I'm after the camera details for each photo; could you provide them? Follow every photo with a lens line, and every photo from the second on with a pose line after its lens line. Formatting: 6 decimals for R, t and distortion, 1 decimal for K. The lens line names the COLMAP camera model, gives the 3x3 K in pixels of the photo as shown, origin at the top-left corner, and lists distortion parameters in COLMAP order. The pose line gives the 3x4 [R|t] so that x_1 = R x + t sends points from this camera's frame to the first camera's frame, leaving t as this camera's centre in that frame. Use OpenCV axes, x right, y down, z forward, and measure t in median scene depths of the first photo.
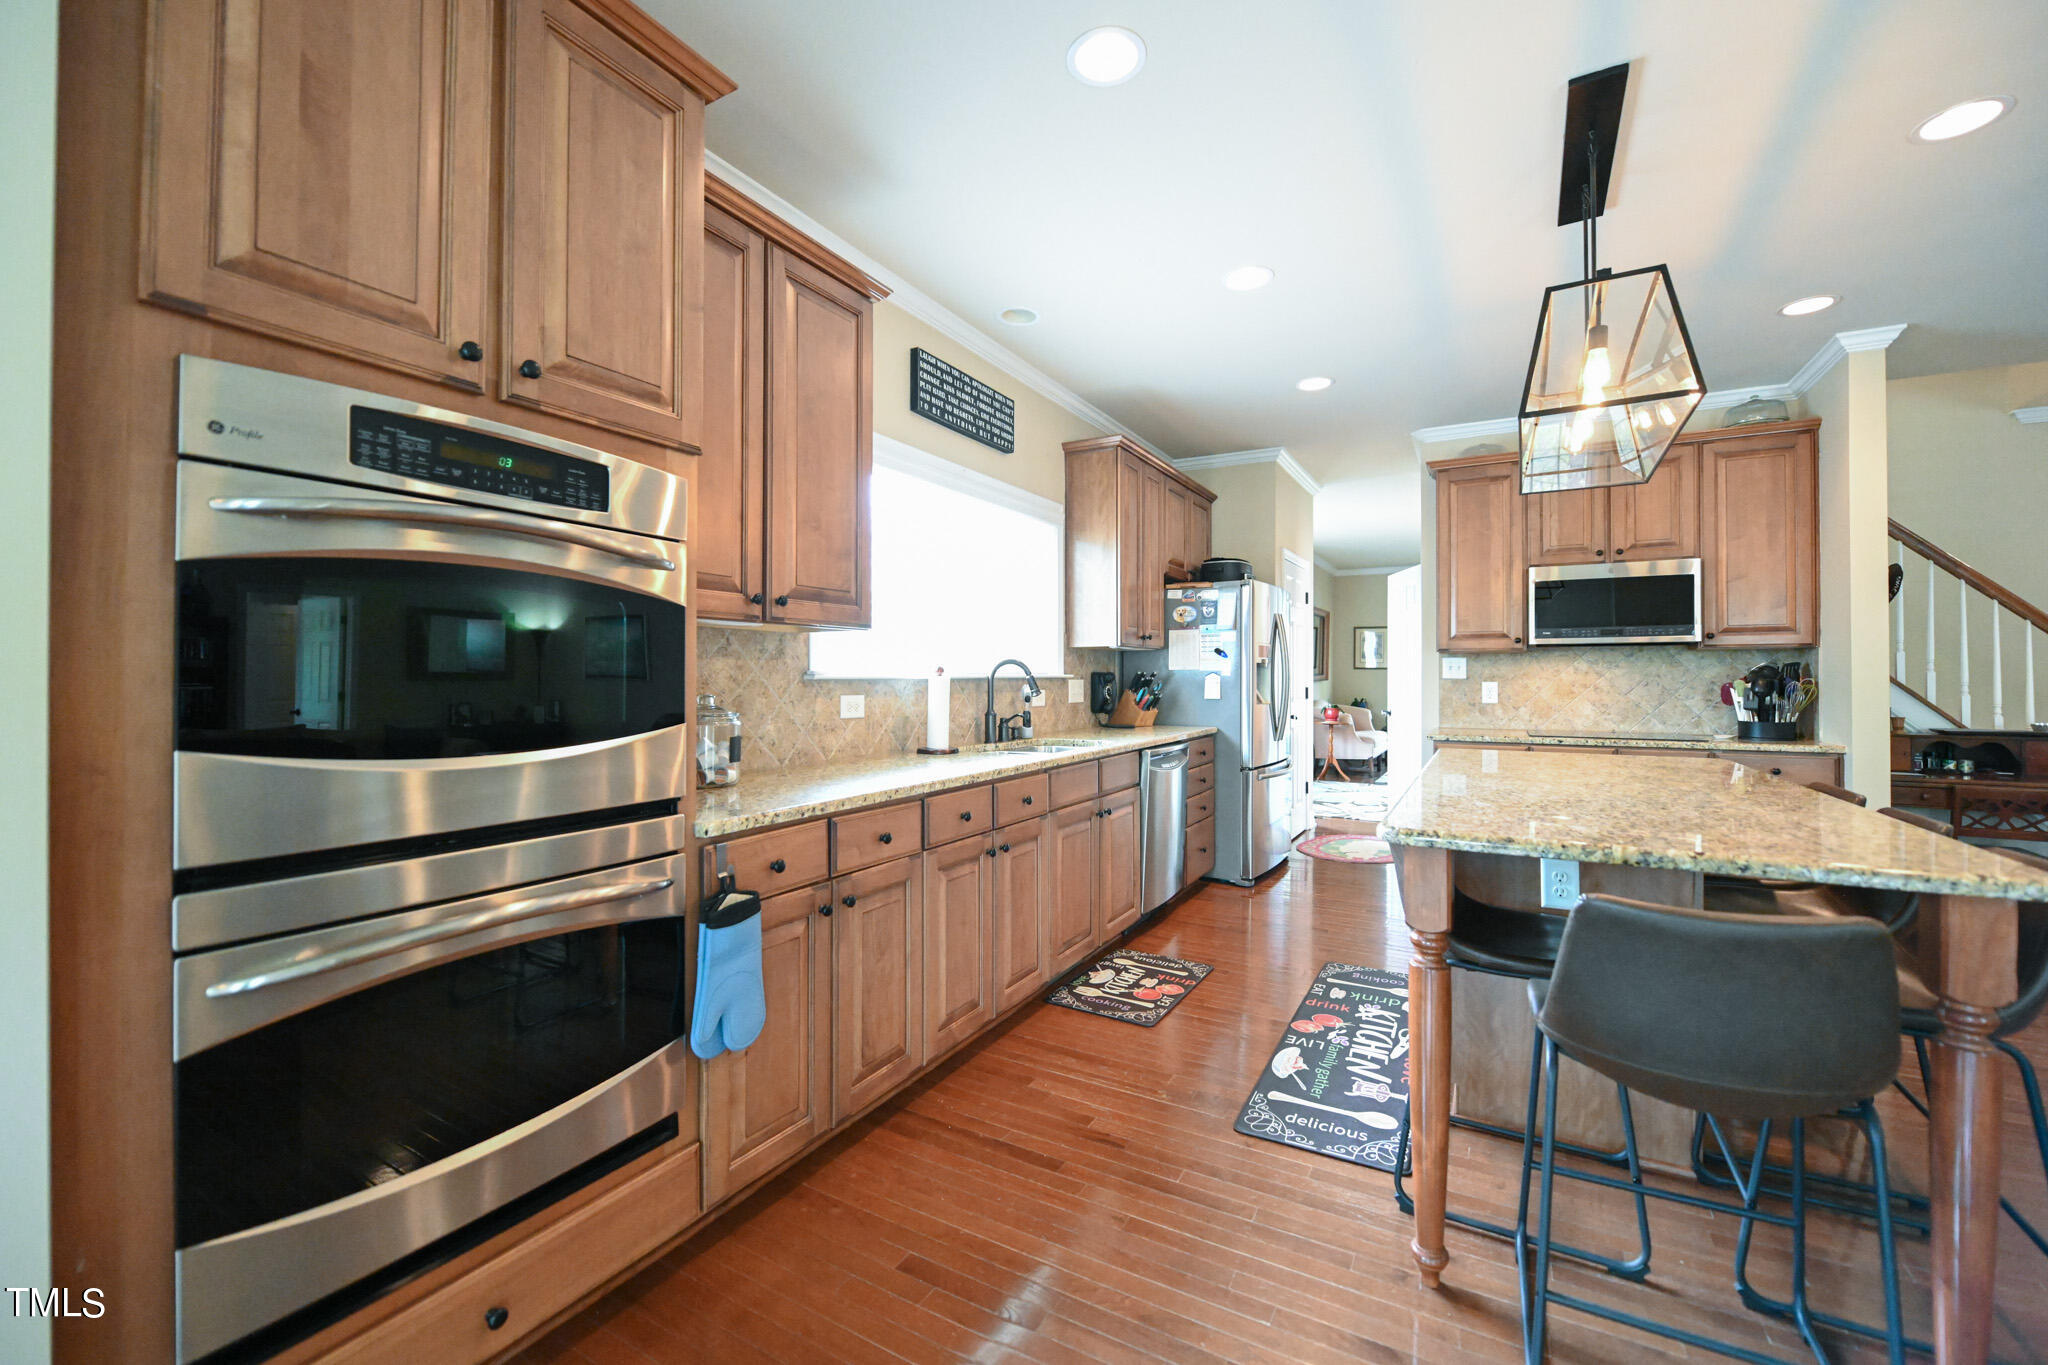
lens RADIAL K [[828.4, 0, 1027.3], [0, 828.4, 670.4], [0, 0, 1]] dist [-0.008923, -0.000443]
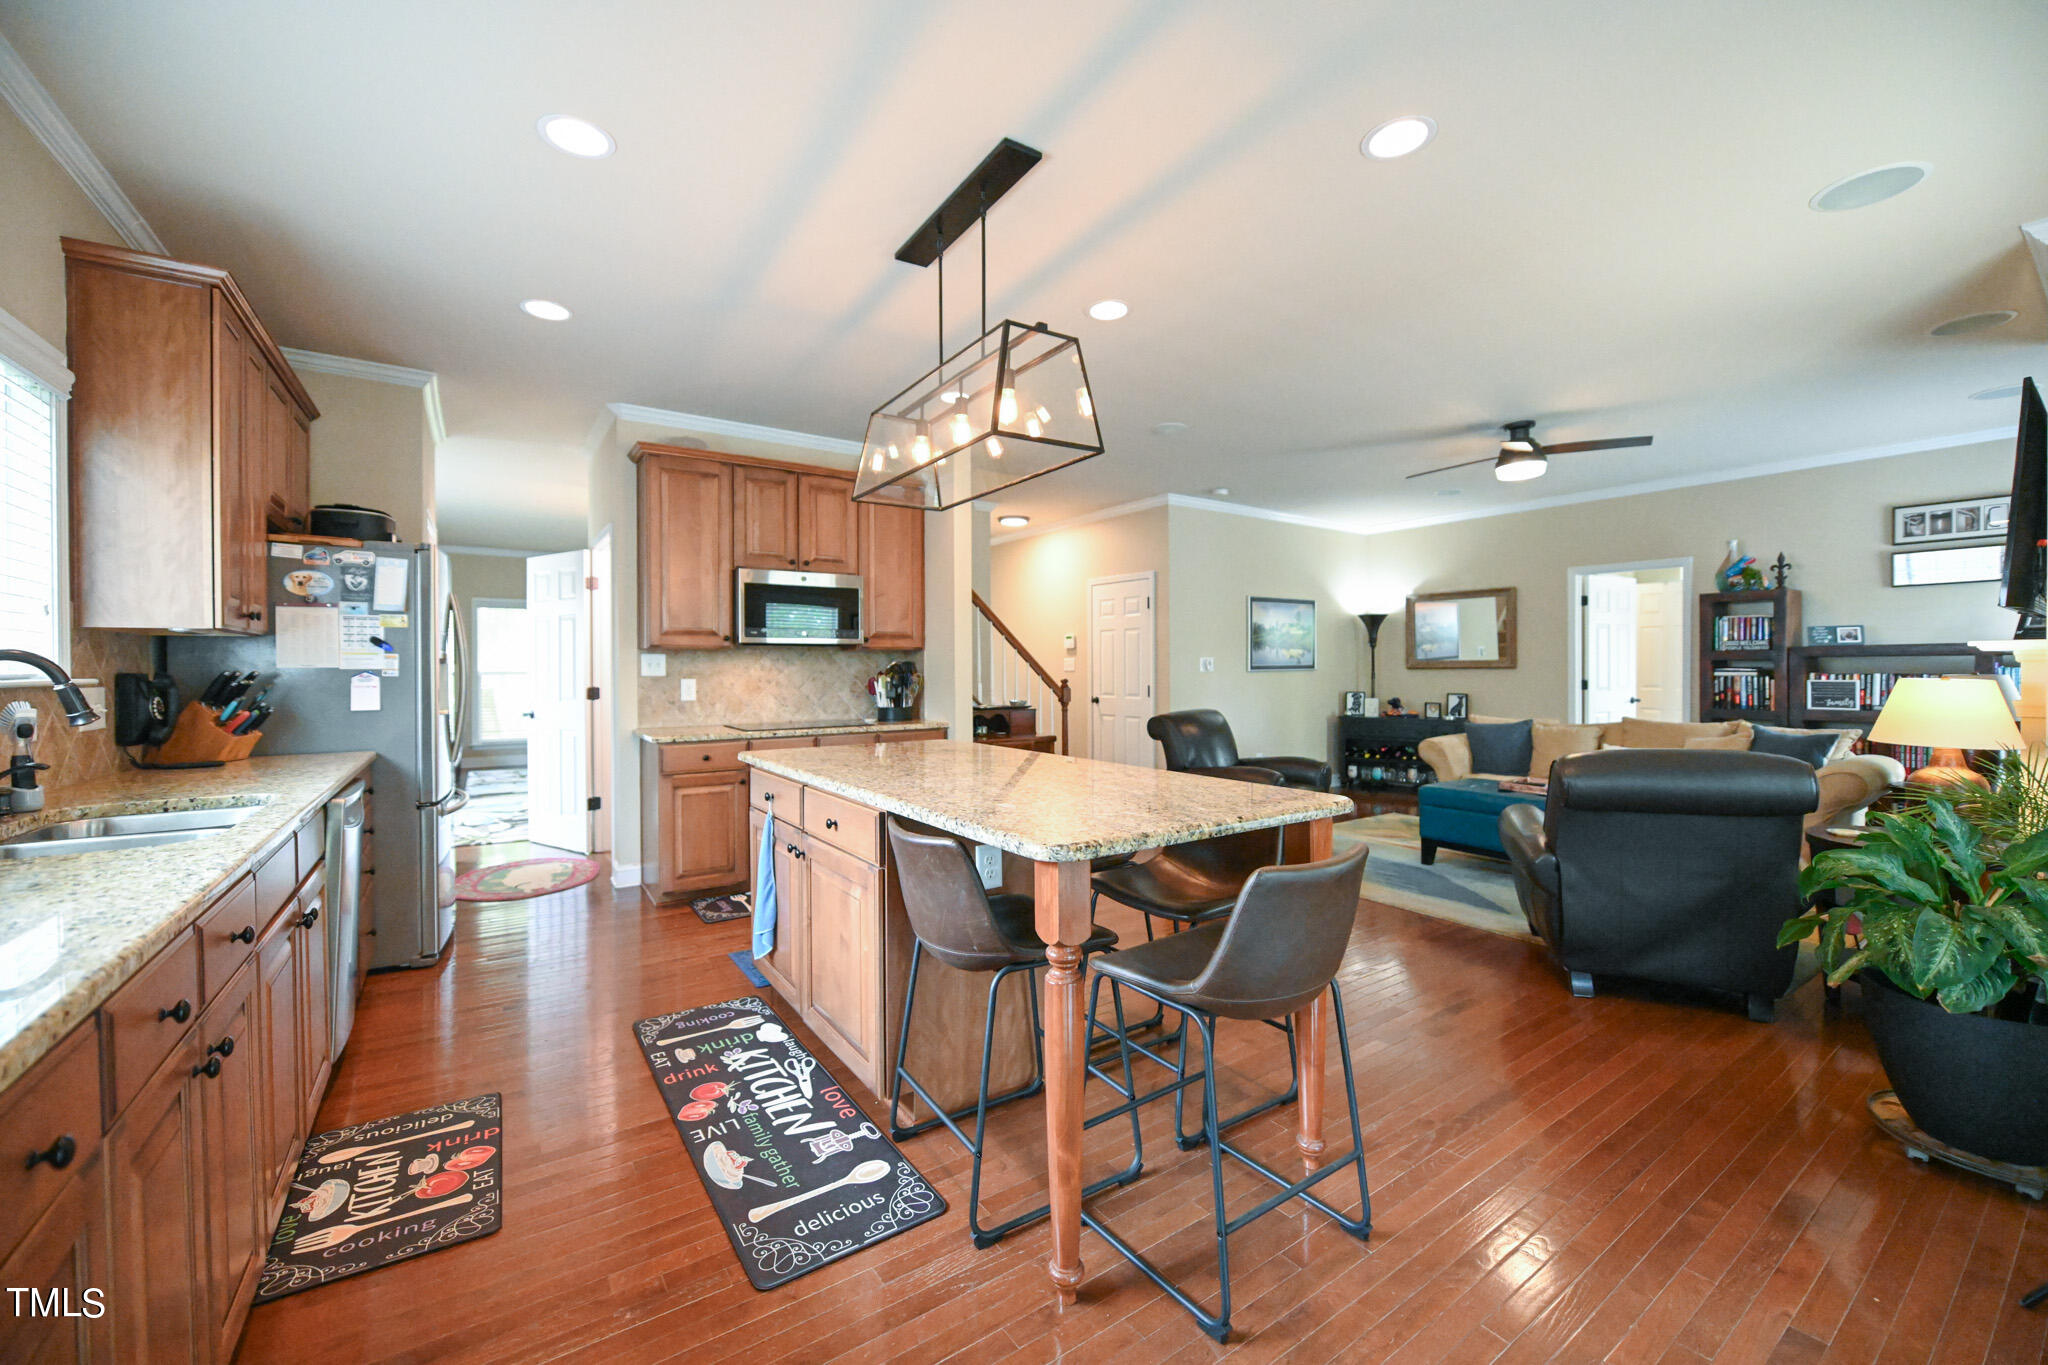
lens RADIAL K [[808.4, 0, 1027.5], [0, 808.4, 671.2], [0, 0, 1]] dist [-0.009075, -0.000325]
pose [[0.441803, -0.007029, 0.897085, -0.174750], [-0.001269, 0.999963, 0.008460, -0.006012], [-0.897111, -0.004876, 0.441778, 0.281386]]
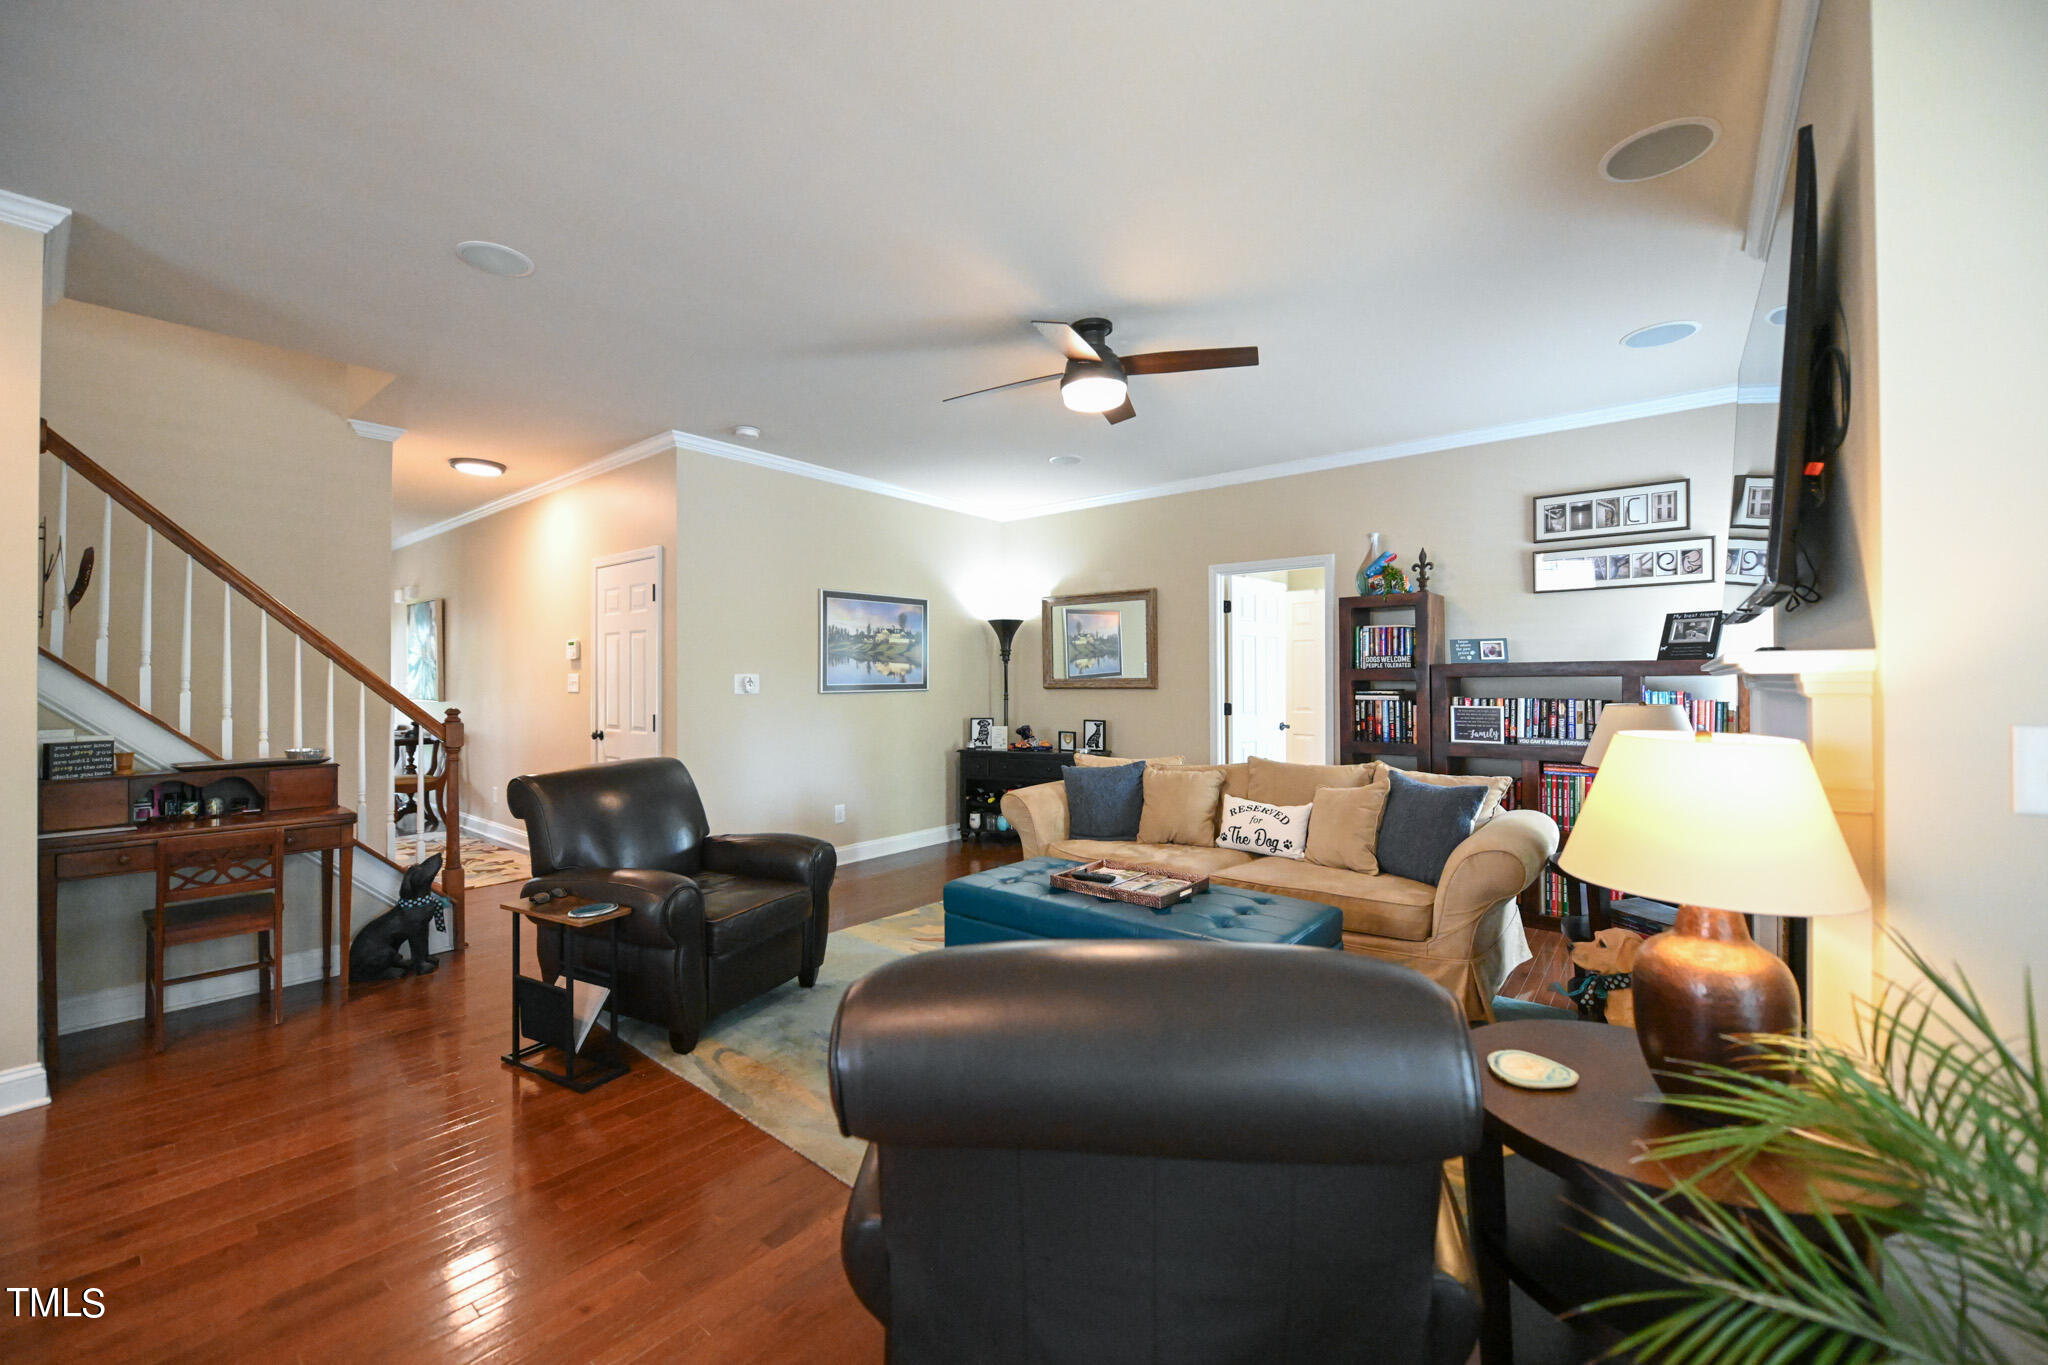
lens RADIAL K [[808.4, 0, 1027.5], [0, 808.4, 671.2], [0, 0, 1]] dist [-0.009075, -0.000325]
pose [[0.166829, 0.010302, 0.985932, 0.519381], [-0.004414, 0.999943, -0.009701, -0.016445], [-0.985976, -0.002733, 0.166865, 0.057318]]
